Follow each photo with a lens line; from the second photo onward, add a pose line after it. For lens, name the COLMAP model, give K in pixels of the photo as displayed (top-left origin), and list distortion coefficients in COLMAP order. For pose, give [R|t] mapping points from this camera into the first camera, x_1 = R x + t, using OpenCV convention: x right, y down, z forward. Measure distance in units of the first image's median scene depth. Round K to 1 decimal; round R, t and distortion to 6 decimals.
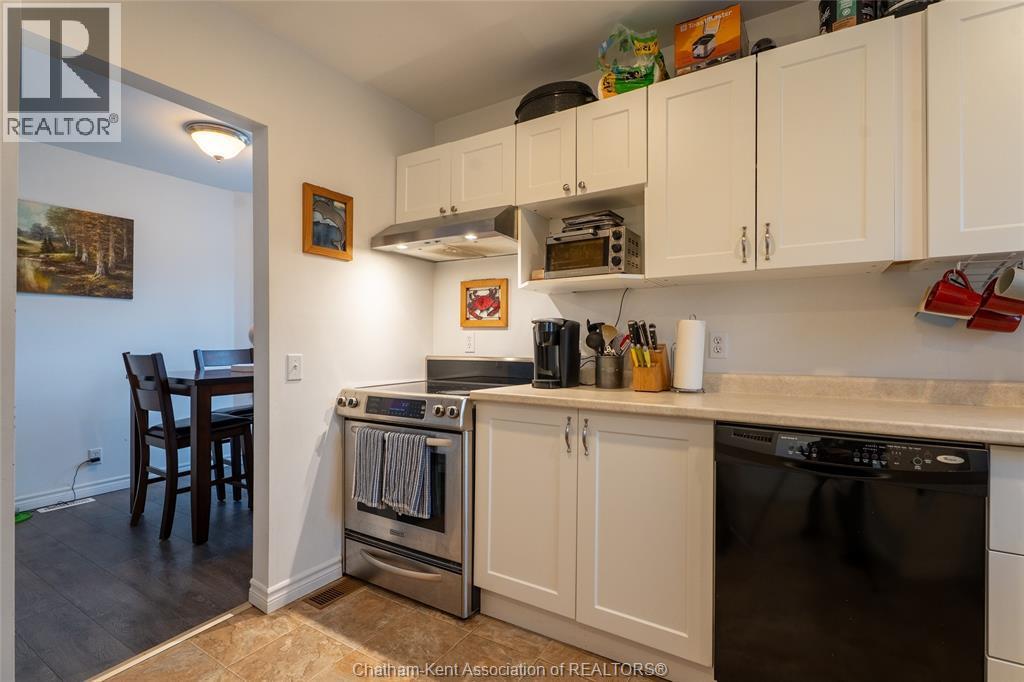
lens RADIAL K [[473.8, 0, 510.4], [0, 473.8, 344.3], [0, 0, 1]] dist [0.000746, 0.003523]
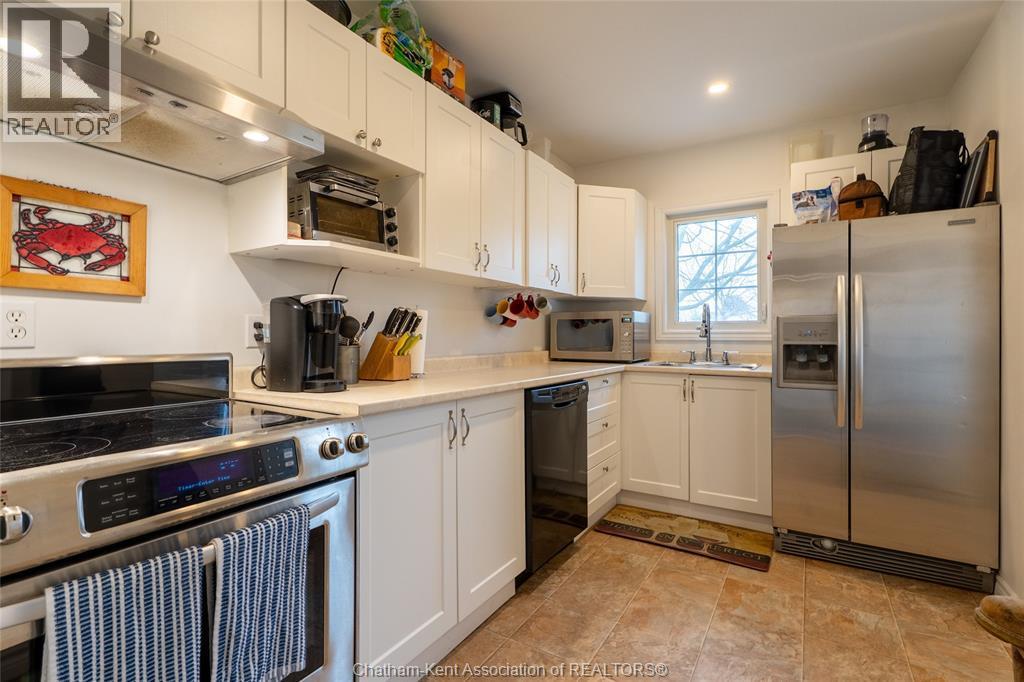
lens RADIAL K [[473.8, 0, 519.3], [0, 473.8, 333.8], [0, 0, 1]] dist [0.000746, 0.003523]
pose [[-0.005551, 0.000942, 0.999984, -0.737249], [-0.005164, 0.999986, -0.000971, 0.003217], [-0.999971, -0.005169, -0.005546, 0.800547]]
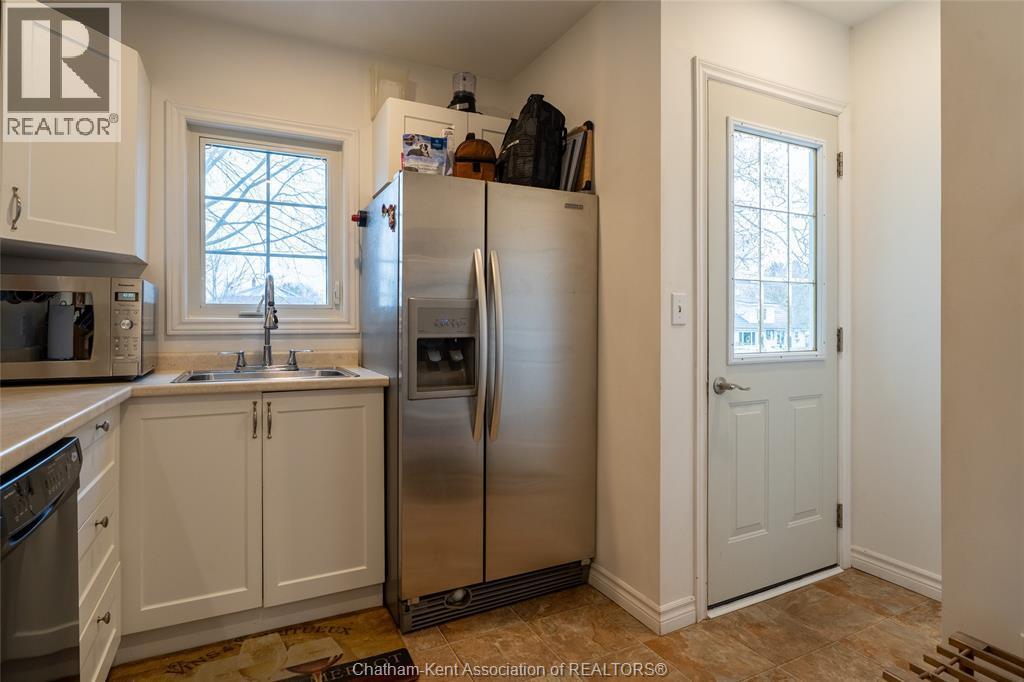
lens RADIAL K [[536.0, 0, 497.2], [0, 536.0, 321.6], [0, 0, 1]] dist [-0.003584, 0.001134]
pose [[-0.838052, 0.003968, 0.545575, -0.141640], [-0.001220, 0.999957, -0.009147, 0.004274], [-0.545588, -0.008331, -0.838012, 0.856980]]
